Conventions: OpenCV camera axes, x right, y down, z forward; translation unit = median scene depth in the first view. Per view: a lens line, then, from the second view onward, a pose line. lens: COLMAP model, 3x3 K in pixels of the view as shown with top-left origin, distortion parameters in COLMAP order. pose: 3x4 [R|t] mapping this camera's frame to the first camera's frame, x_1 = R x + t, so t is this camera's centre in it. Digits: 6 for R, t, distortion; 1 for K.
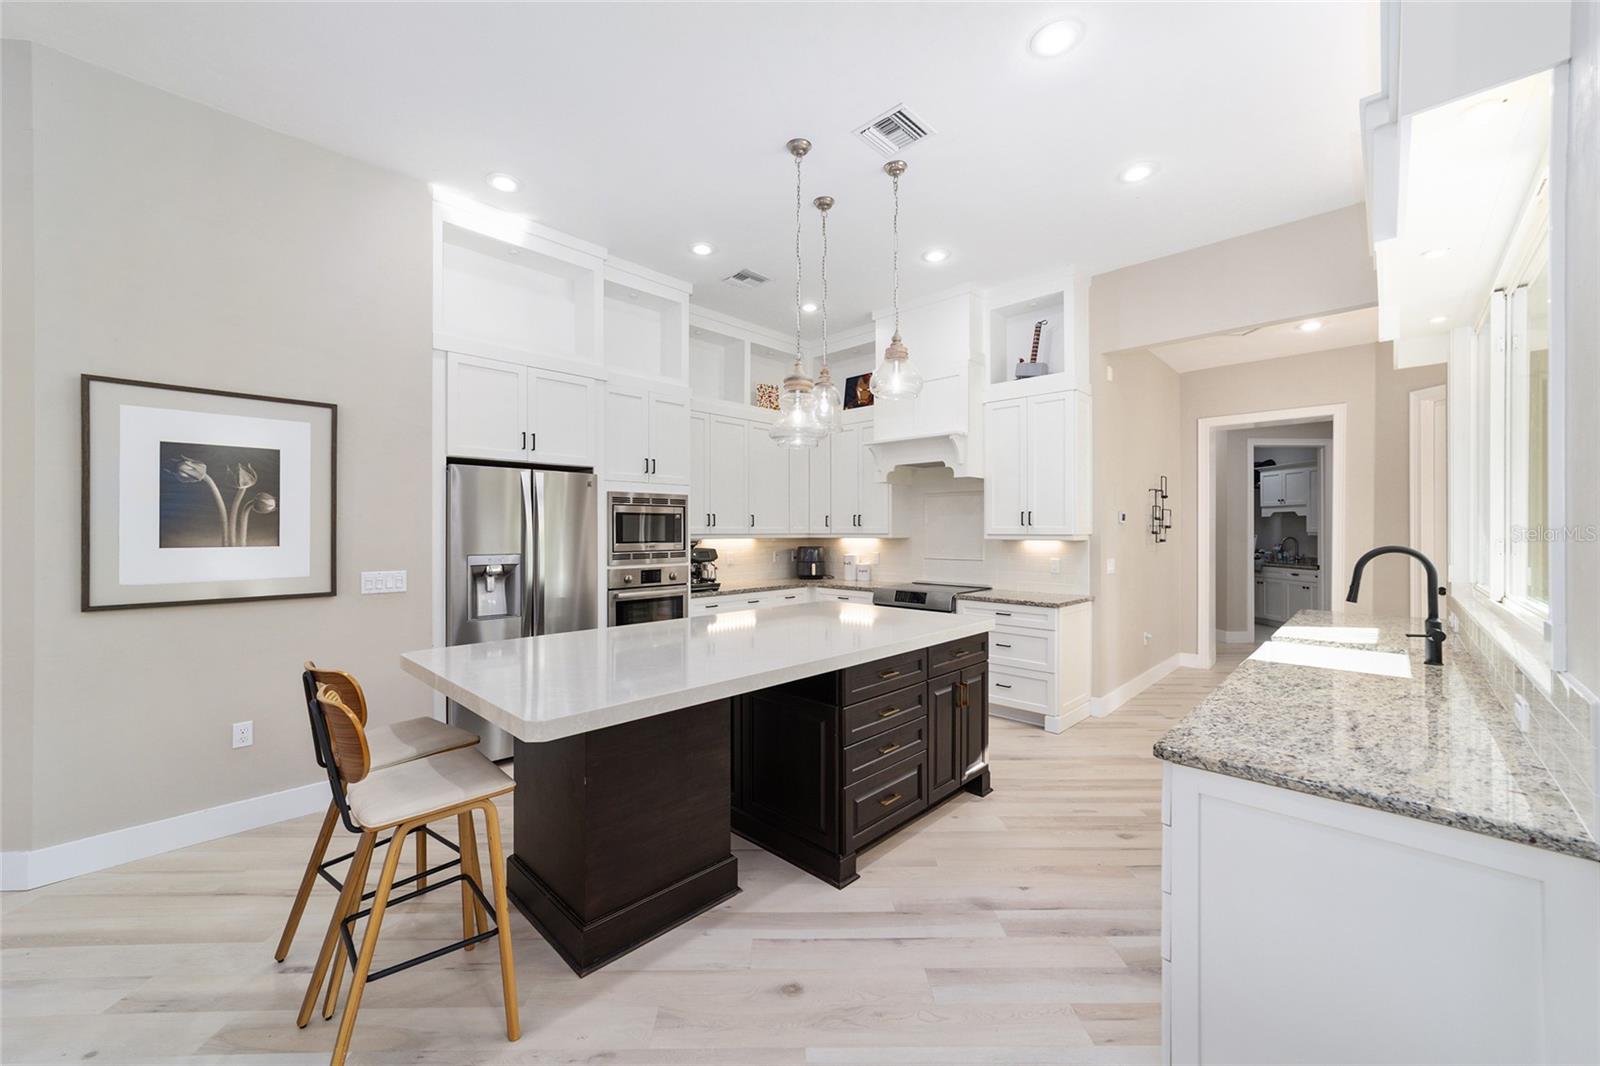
lens RADIAL K [[614.3, 0, 798.0], [0, 614.3, 528.9], [0, 0, 1]] dist [-0.017490, -0.000128]
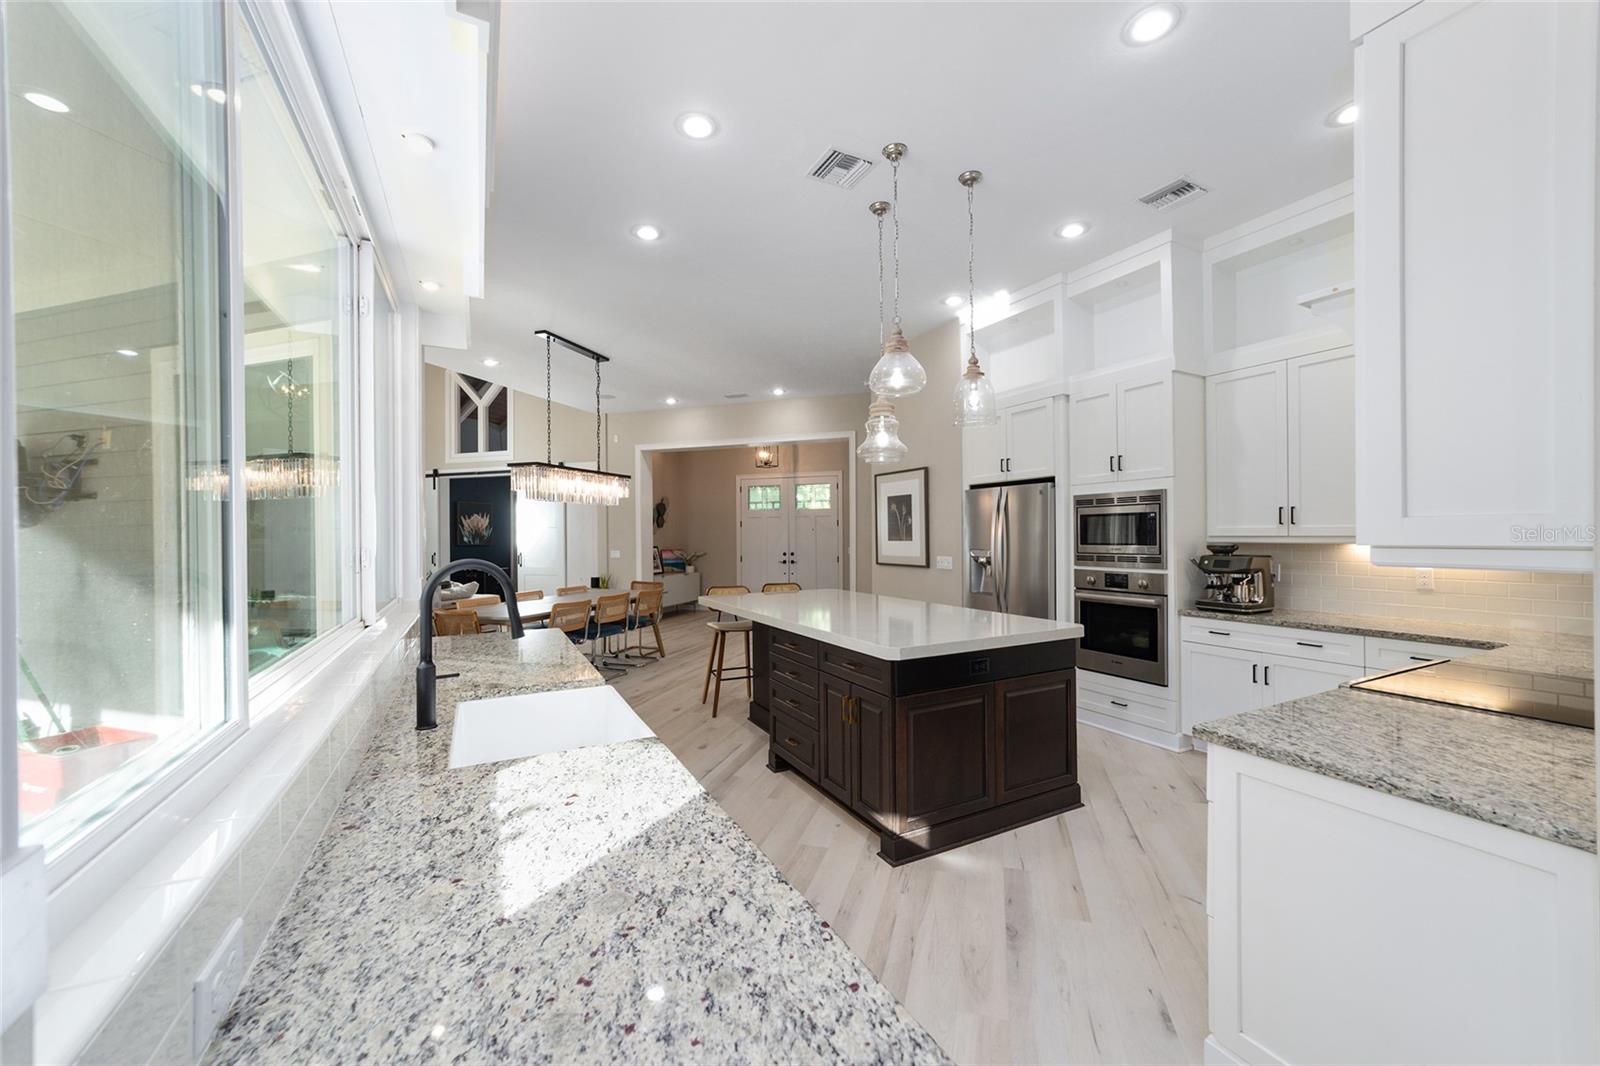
lens RADIAL K [[613.1, 0, 796.8], [0, 613.1, 533.7], [0, 0, 1]] dist [-0.016108, 0.008977]
pose [[-0.319162, 0.000670, -0.947700, 0.784846], [0.008825, 0.999958, -0.002266, 0.002874], [0.947659, -0.009087, -0.319155, 0.815329]]
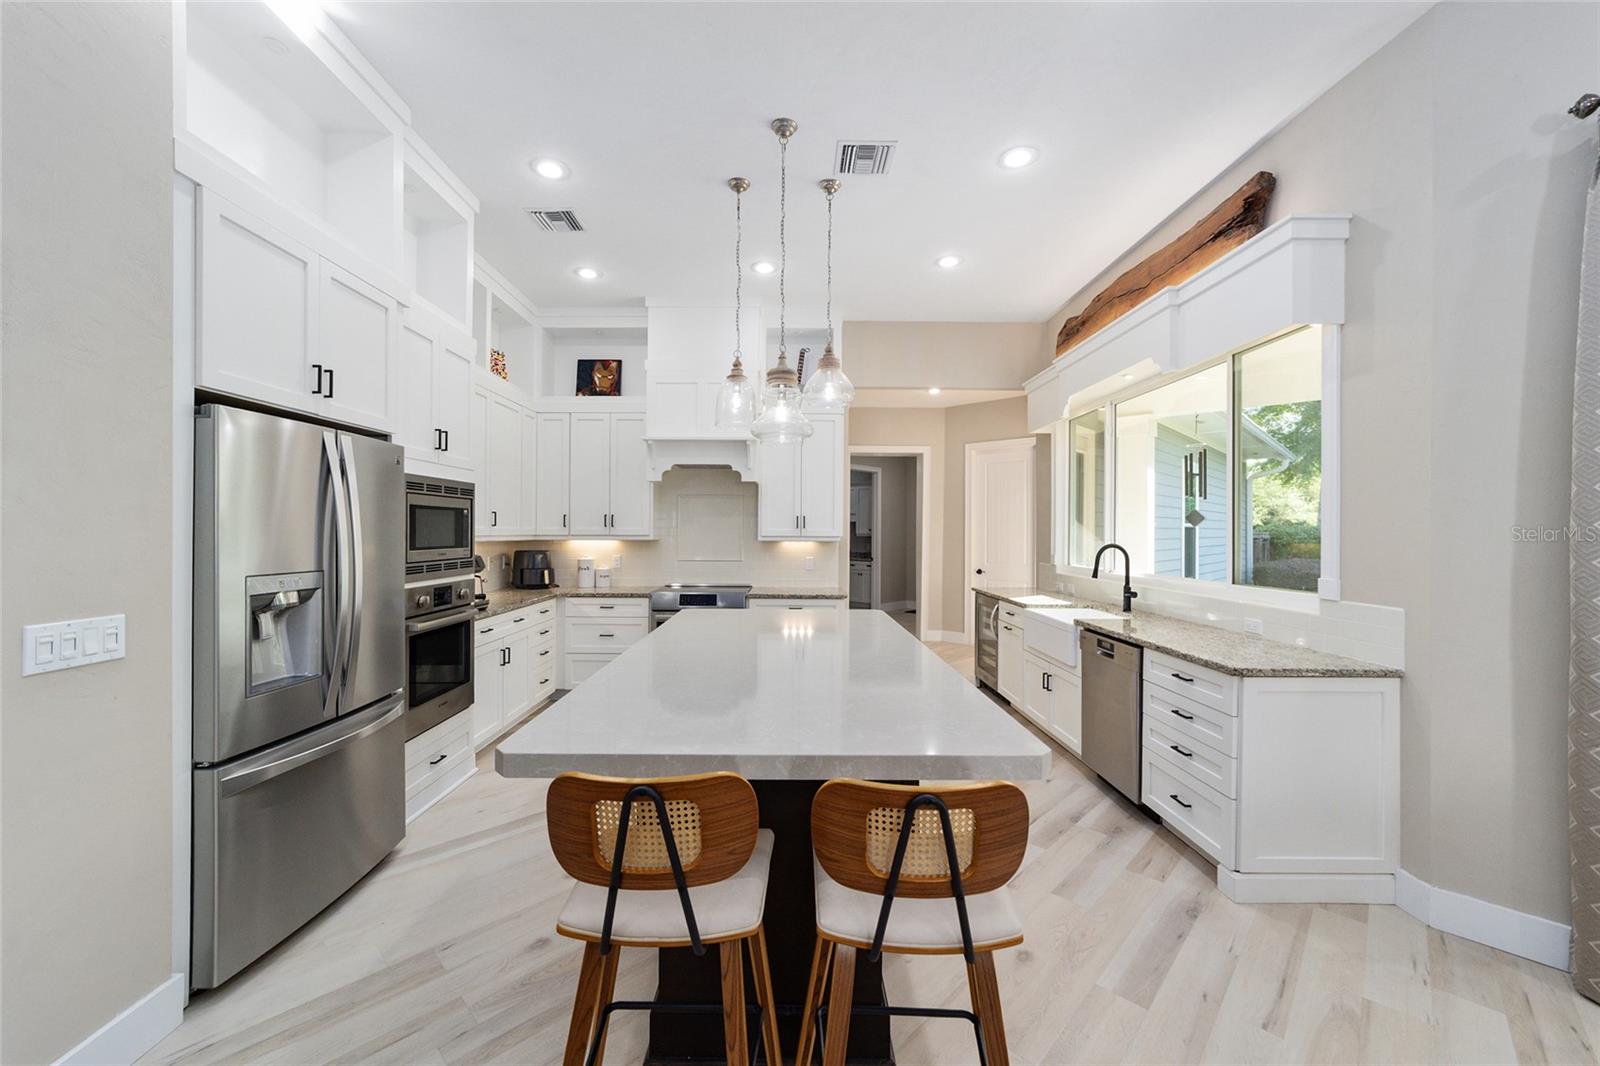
lens RADIAL K [[613.1, 0, 796.8], [0, 613.1, 533.7], [0, 0, 1]] dist [-0.016108, 0.008977]
pose [[0.713070, 0.001927, 0.701091, -0.431583], [-0.006284, 0.999974, 0.003644, 0.000251], [-0.701065, -0.007004, 0.713063, 0.206295]]
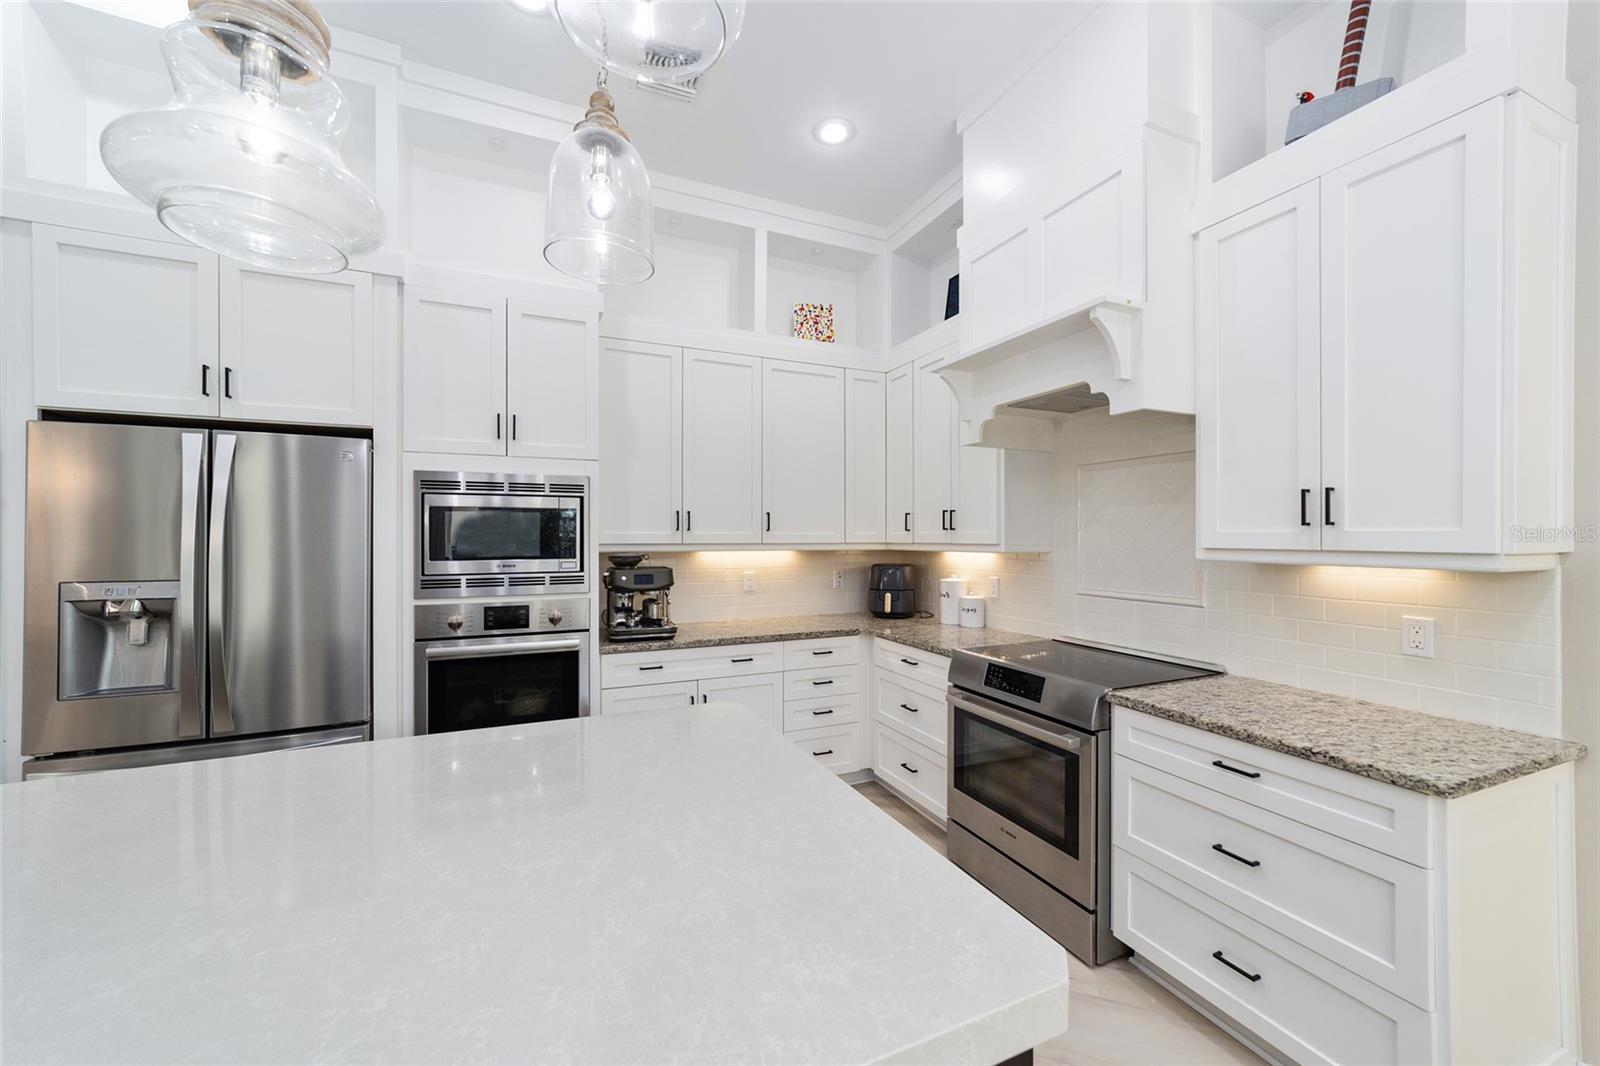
lens RADIAL K [[613.1, 0, 796.8], [0, 613.1, 533.7], [0, 0, 1]] dist [-0.016108, 0.008977]
pose [[0.926839, -0.000798, -0.375458, 0.224676], [0.000204, 0.999999, -0.001623, -0.000568], [0.375459, 0.001427, 0.926838, 0.556070]]
